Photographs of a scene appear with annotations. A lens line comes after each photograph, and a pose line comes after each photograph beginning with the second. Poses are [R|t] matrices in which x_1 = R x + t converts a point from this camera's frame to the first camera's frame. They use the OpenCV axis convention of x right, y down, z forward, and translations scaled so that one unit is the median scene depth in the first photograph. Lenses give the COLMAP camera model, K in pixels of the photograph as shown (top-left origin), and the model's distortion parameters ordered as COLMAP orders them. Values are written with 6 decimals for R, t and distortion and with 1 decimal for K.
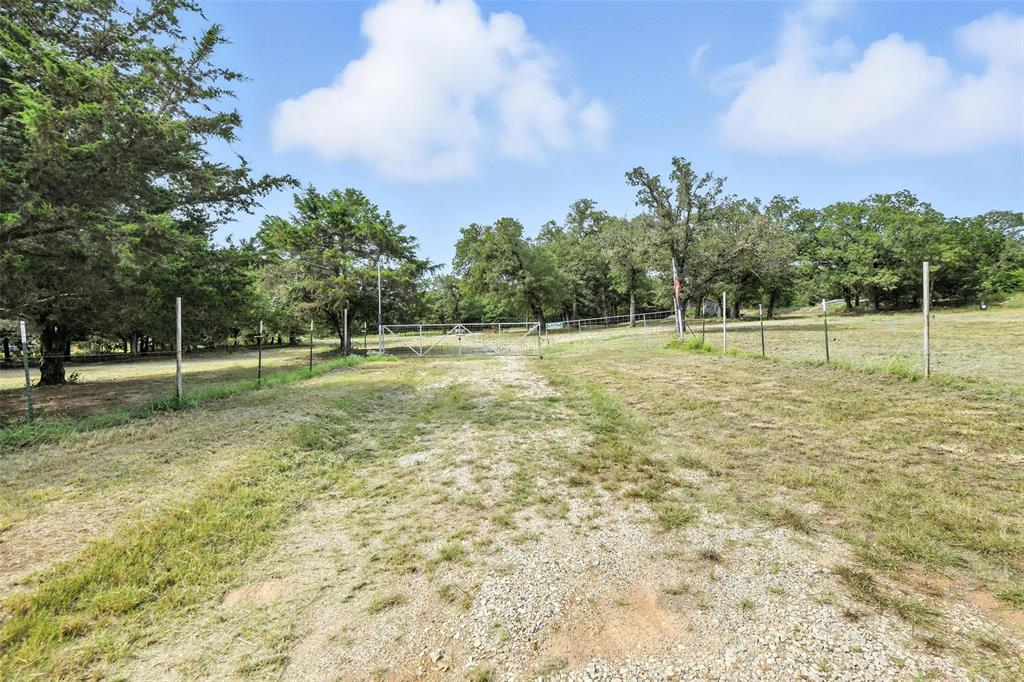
lens RADIAL K [[410.1, 0, 512.0], [0, 410.1, 341.0], [0, 0, 1]] dist [0.000112, 0.000014]
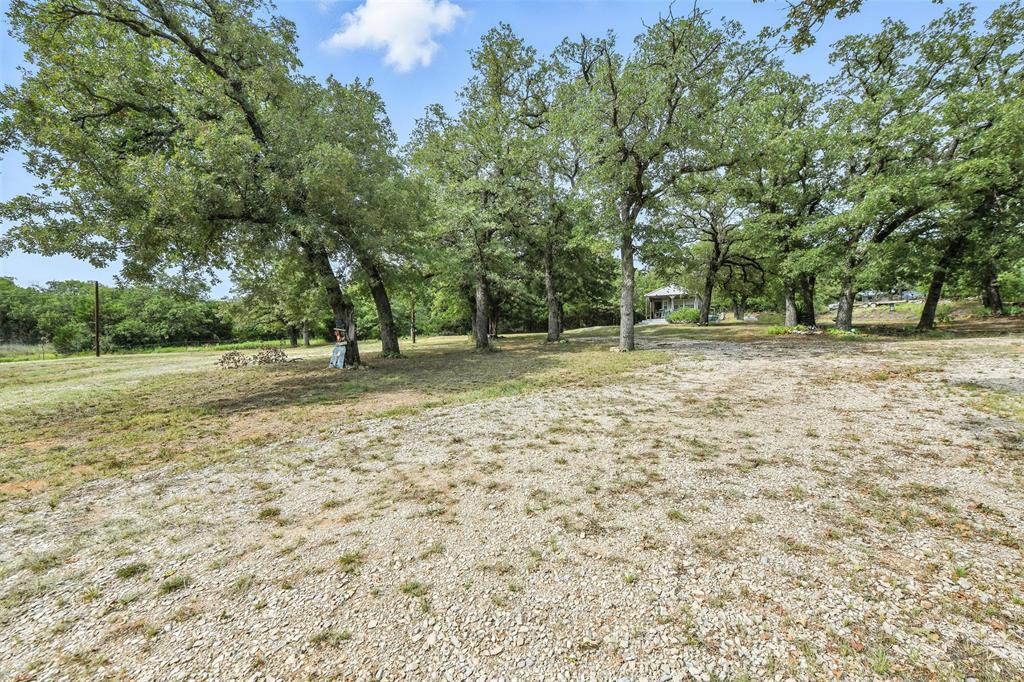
lens RADIAL K [[410.1, 0, 512.0], [0, 410.1, 341.0], [0, 0, 1]] dist [0.000112, 0.000014]
pose [[0.988083, 0.002014, 0.153910, 0.130228], [-0.000491, 0.999951, -0.009934, -0.036896], [-0.153922, 0.009740, 0.988035, 0.633989]]
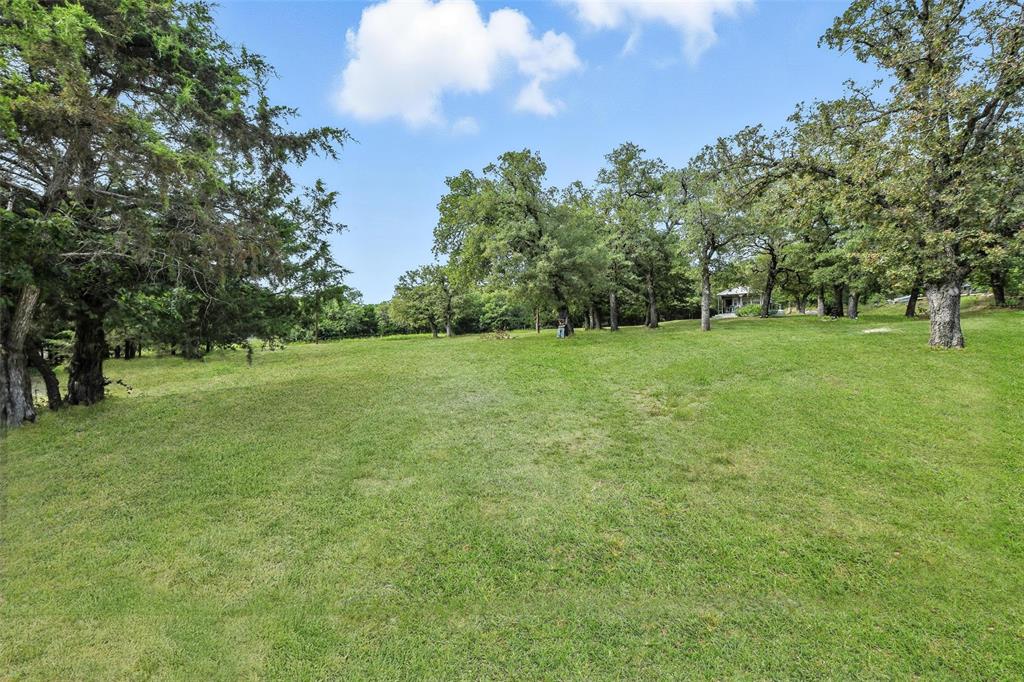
lens RADIAL K [[410.1, 0, 512.0], [0, 410.1, 341.0], [0, 0, 1]] dist [0.000112, 0.000014]
pose [[0.999996, -0.002125, 0.001810, -0.021090], [0.002131, 0.999992, -0.003362, -0.014428], [-0.001802, 0.003365, 0.999993, 0.328403]]
